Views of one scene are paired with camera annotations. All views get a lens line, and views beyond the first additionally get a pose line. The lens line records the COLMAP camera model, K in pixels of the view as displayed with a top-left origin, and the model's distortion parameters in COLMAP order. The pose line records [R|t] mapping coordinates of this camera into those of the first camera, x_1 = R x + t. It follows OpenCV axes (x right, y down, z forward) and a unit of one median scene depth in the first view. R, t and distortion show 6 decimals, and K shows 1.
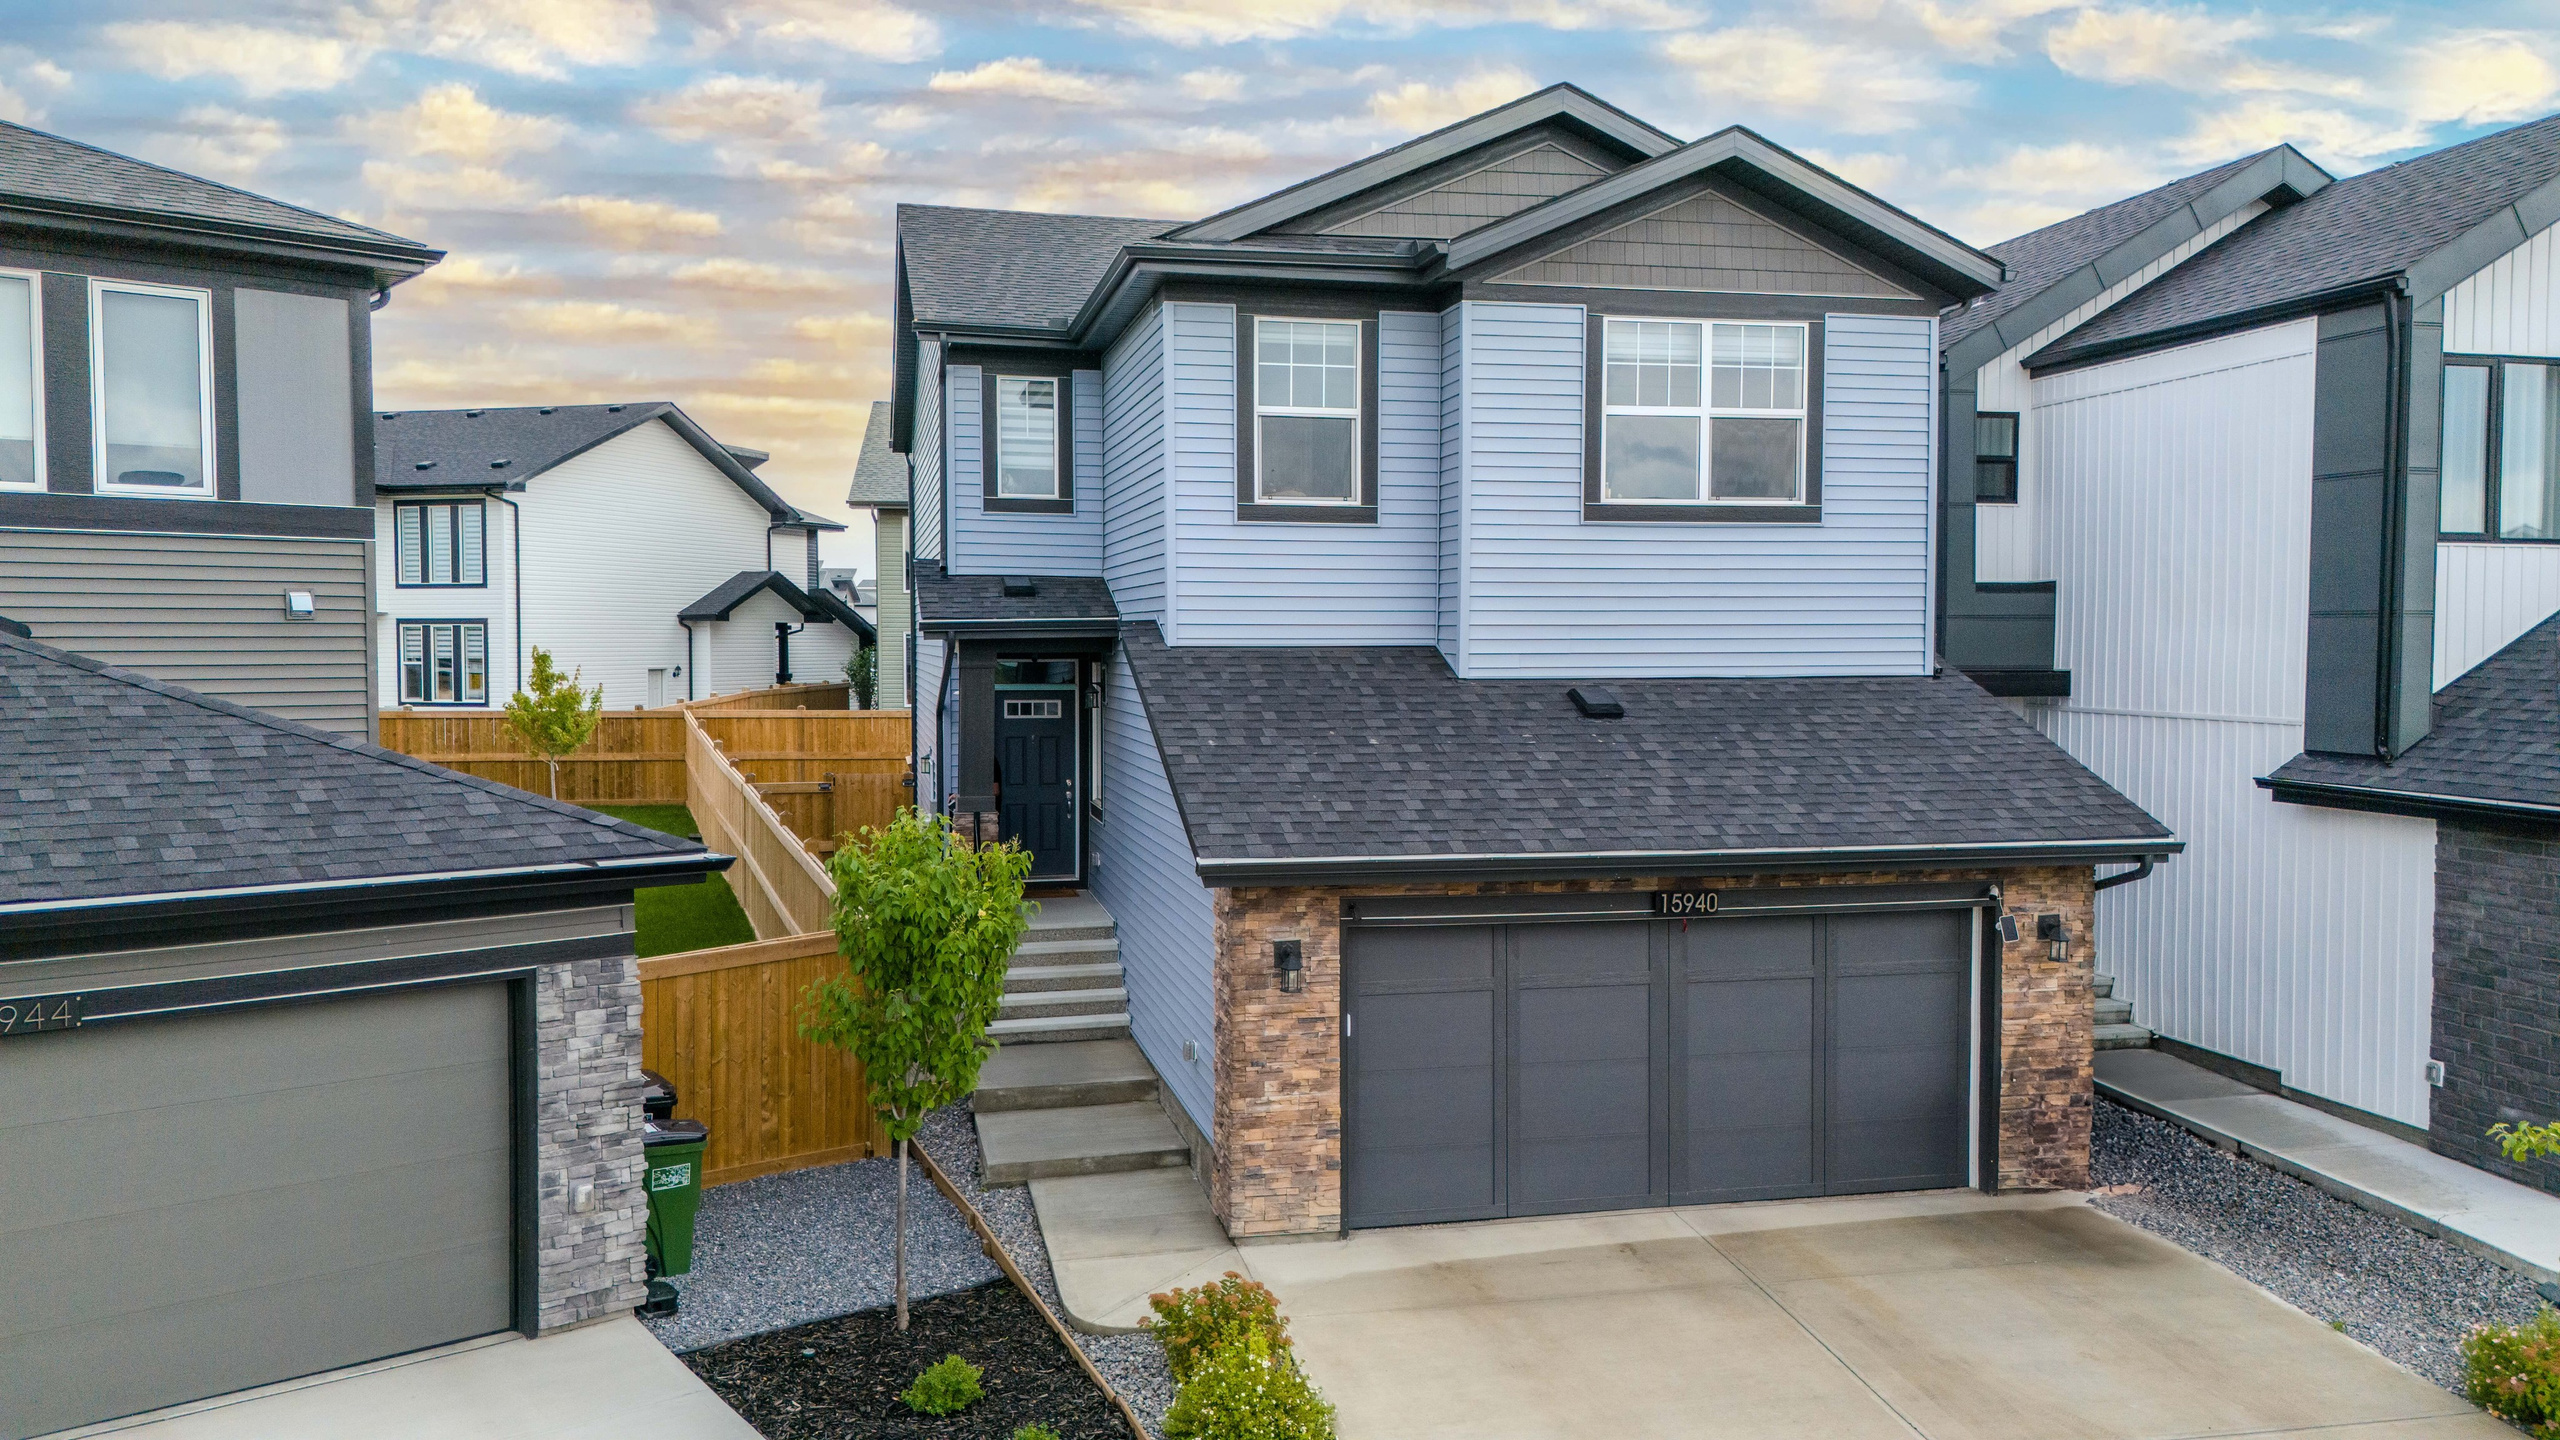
lens RADIAL K [[1883.8, 0, 1280.0], [0, 1883.8, 720.0], [0, 0, 1]] dist [0.036448, -0.003793]
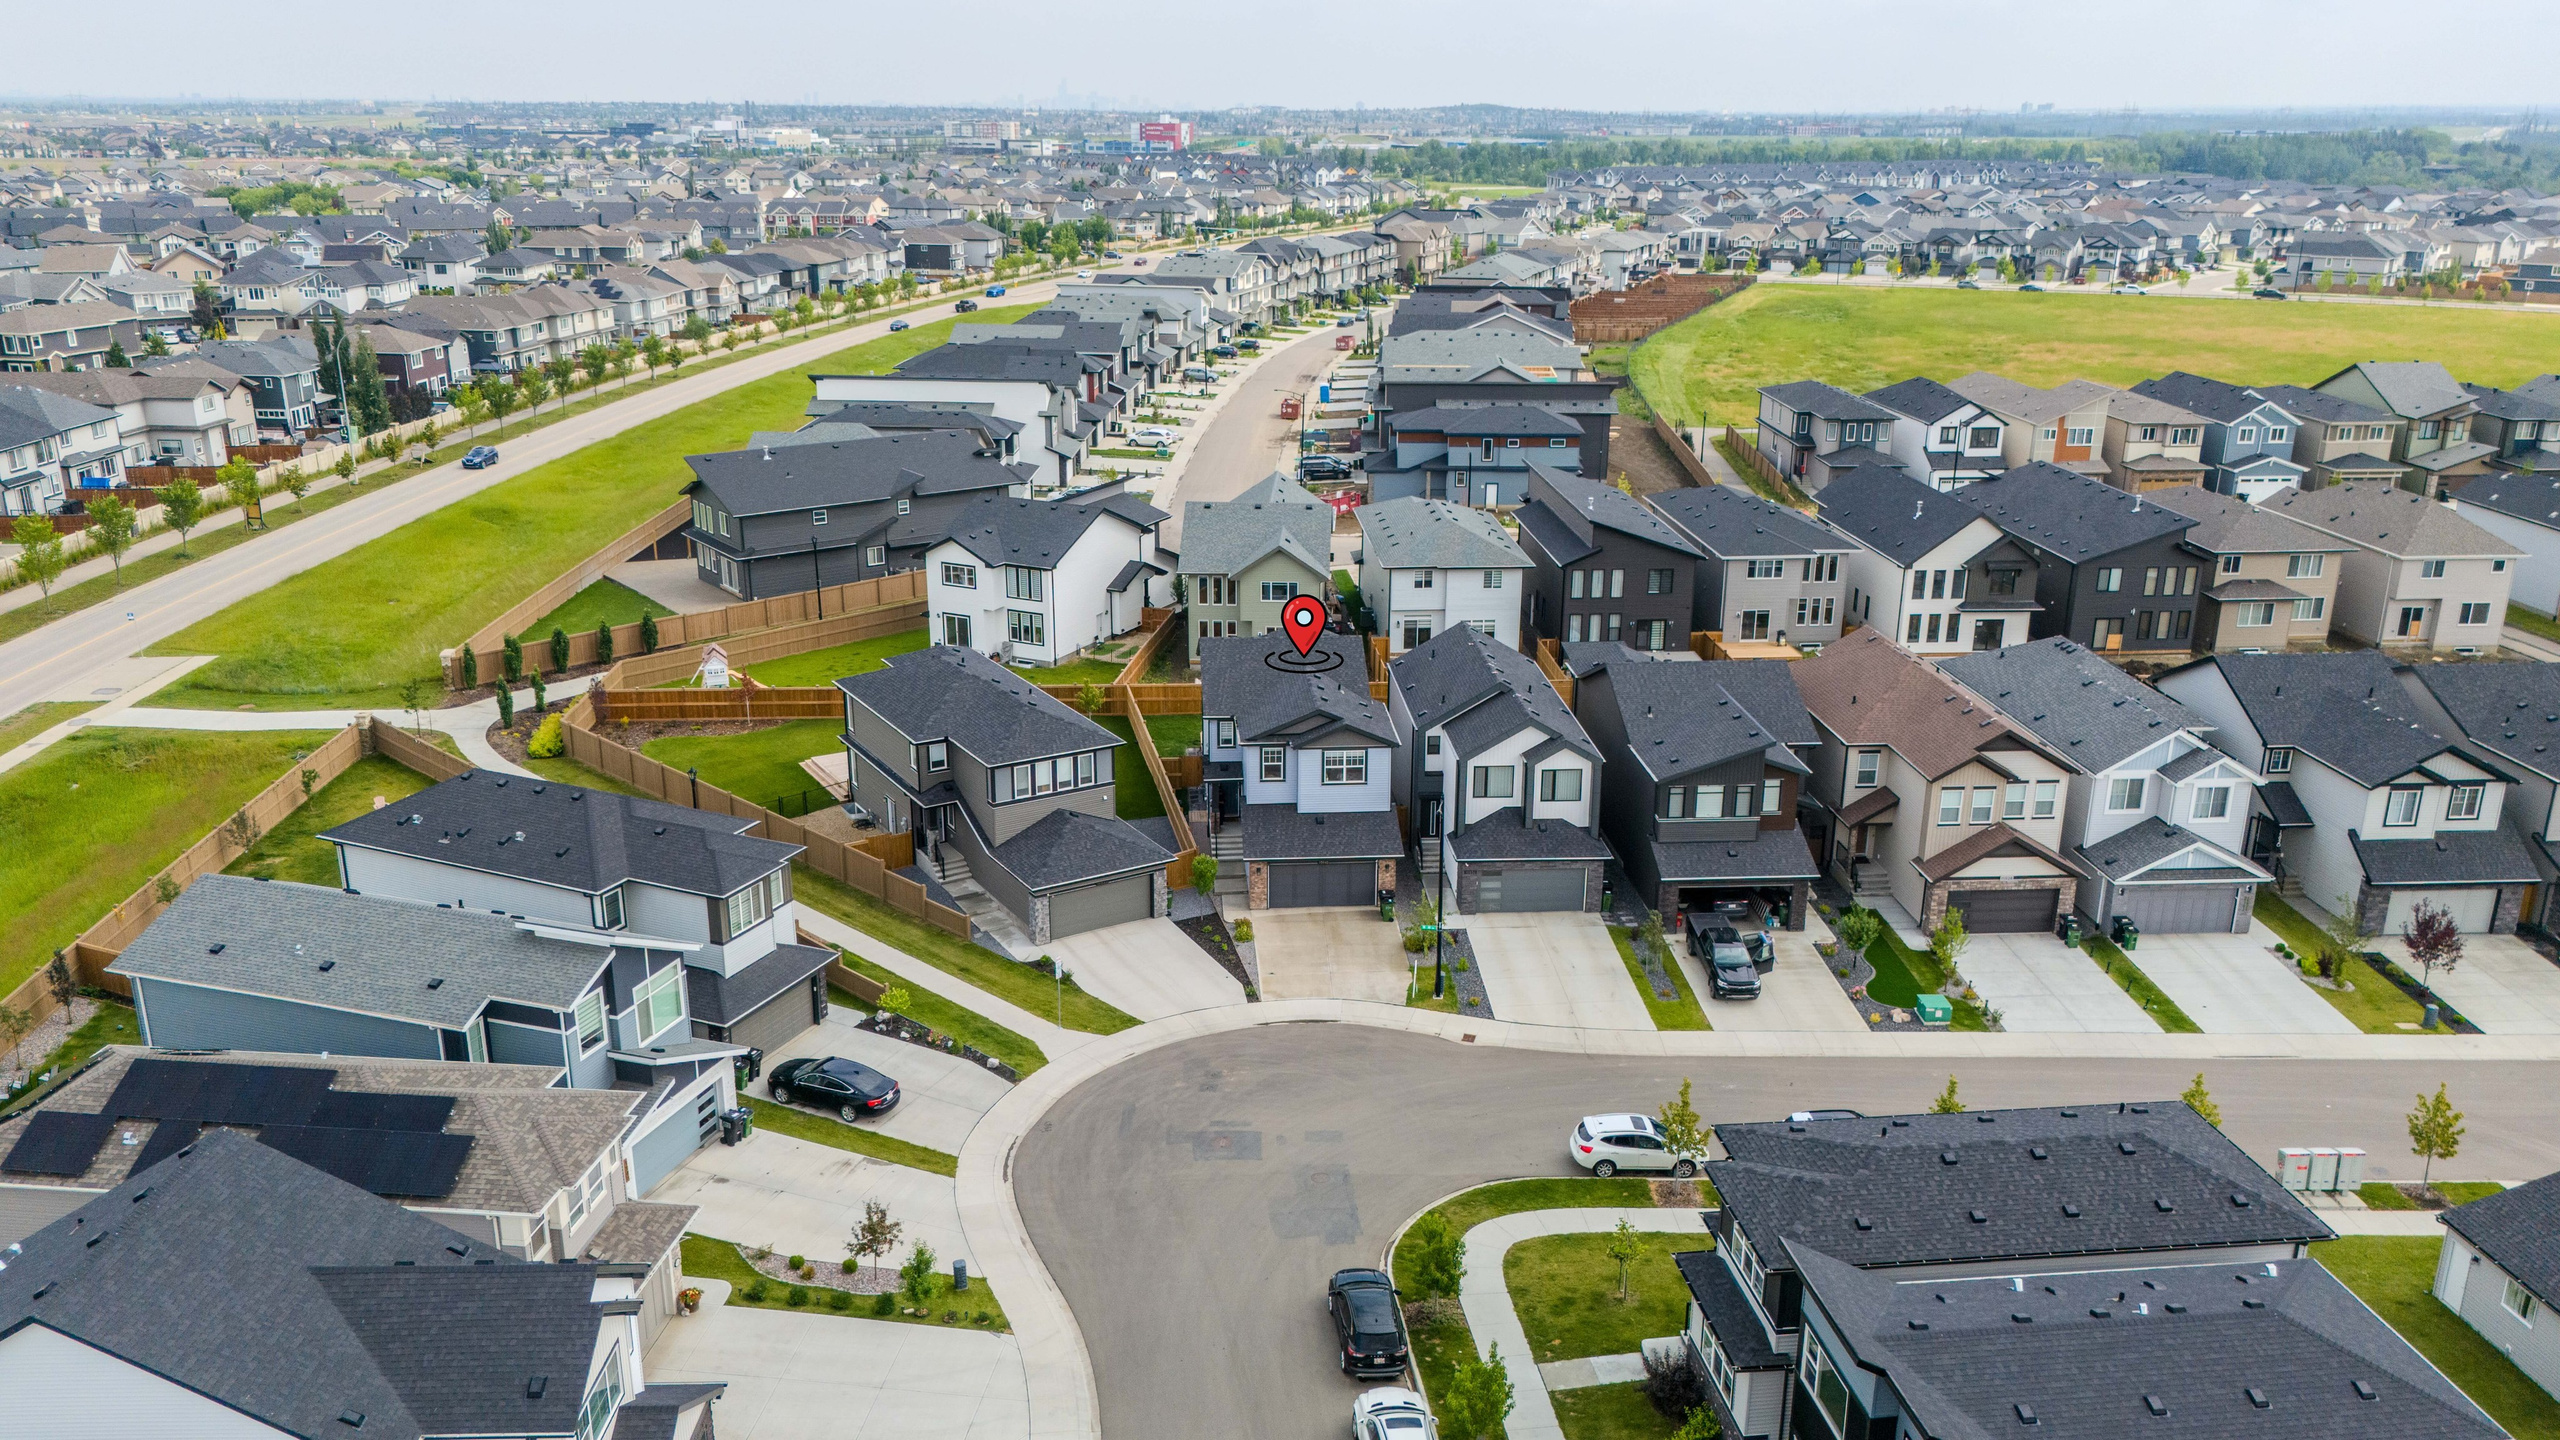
lens RADIAL K [[1883.8, 0, 1280.0], [0, 1883.8, 720.0], [0, 0, 1]] dist [0.036448, -0.003793]
pose [[0.988430, 0.044176, -0.145104, 0.853463], [-0.003409, 0.962878, 0.269917, -1.820545], [0.151641, -0.266299, 0.951887, -4.328100]]
